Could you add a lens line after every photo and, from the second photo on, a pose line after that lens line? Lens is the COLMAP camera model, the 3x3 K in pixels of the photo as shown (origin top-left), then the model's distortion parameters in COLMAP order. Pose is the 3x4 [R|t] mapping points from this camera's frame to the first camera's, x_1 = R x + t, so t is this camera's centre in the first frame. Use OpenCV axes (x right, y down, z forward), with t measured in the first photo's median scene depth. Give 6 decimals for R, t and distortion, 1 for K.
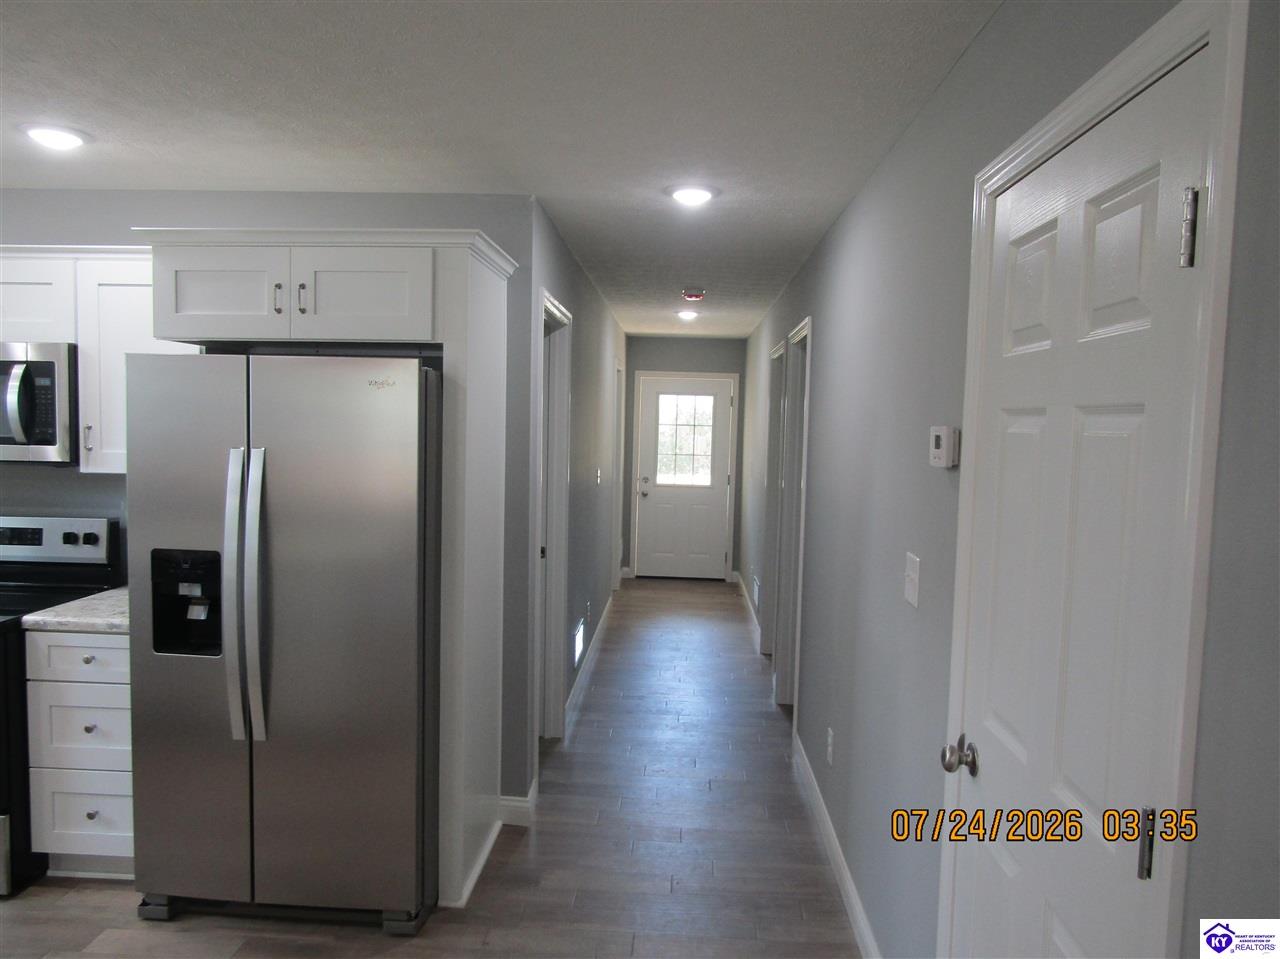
lens RADIAL K [[914.3, 0, 636.5], [0, 914.3, 476.9], [0, 0, 1]] dist [-0.008183, -0.002919]
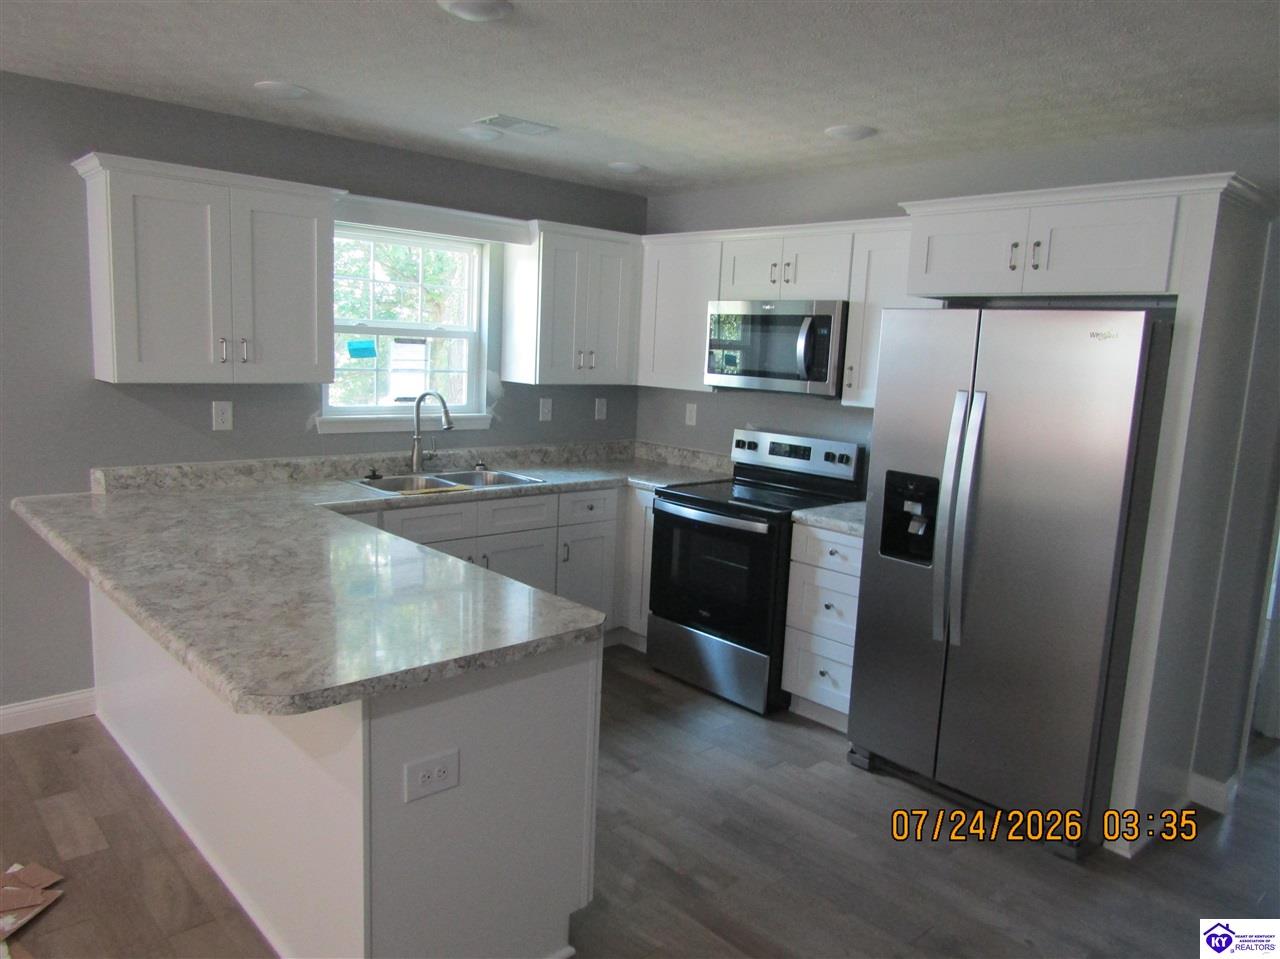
lens RADIAL K [[914.3, 0, 640.7], [0, 914.3, 475.8], [0, 0, 1]] dist [-0.008183, -0.002919]
pose [[0.720301, 0.112951, -0.684404, 0.063794], [-0.077868, 0.993584, 0.082024, 0.011515], [0.689277, -0.005788, 0.724474, -0.104868]]
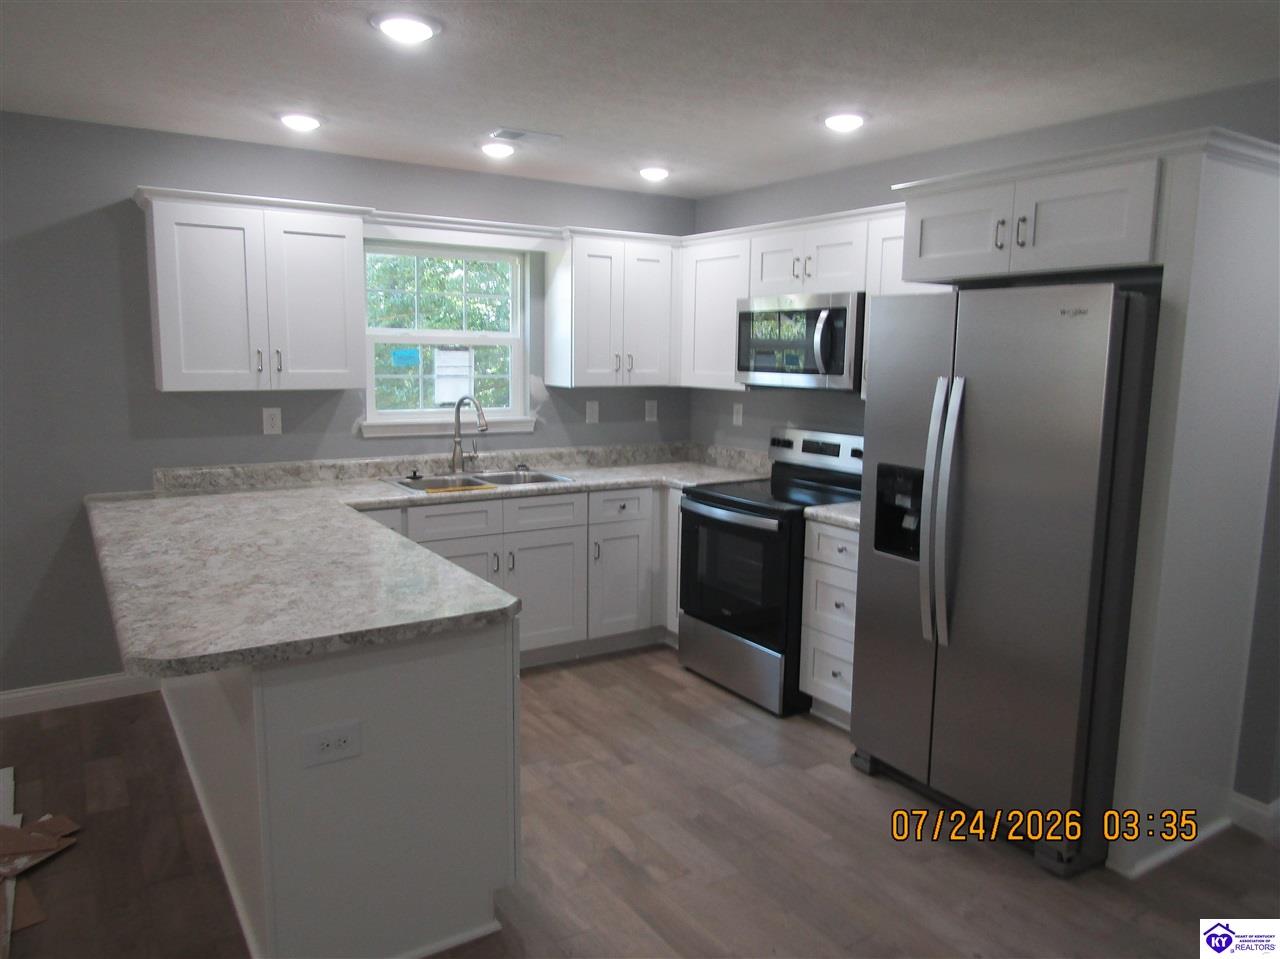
lens RADIAL K [[914.3, 0, 647.6], [0, 914.3, 479.9], [0, 0, 1]] dist [-0.008183, -0.002919]
pose [[0.591090, 0.102740, -0.800036, 0.222984], [-0.056413, 0.994692, 0.086059, 0.015226], [0.804631, -0.005736, 0.593748, 0.054656]]
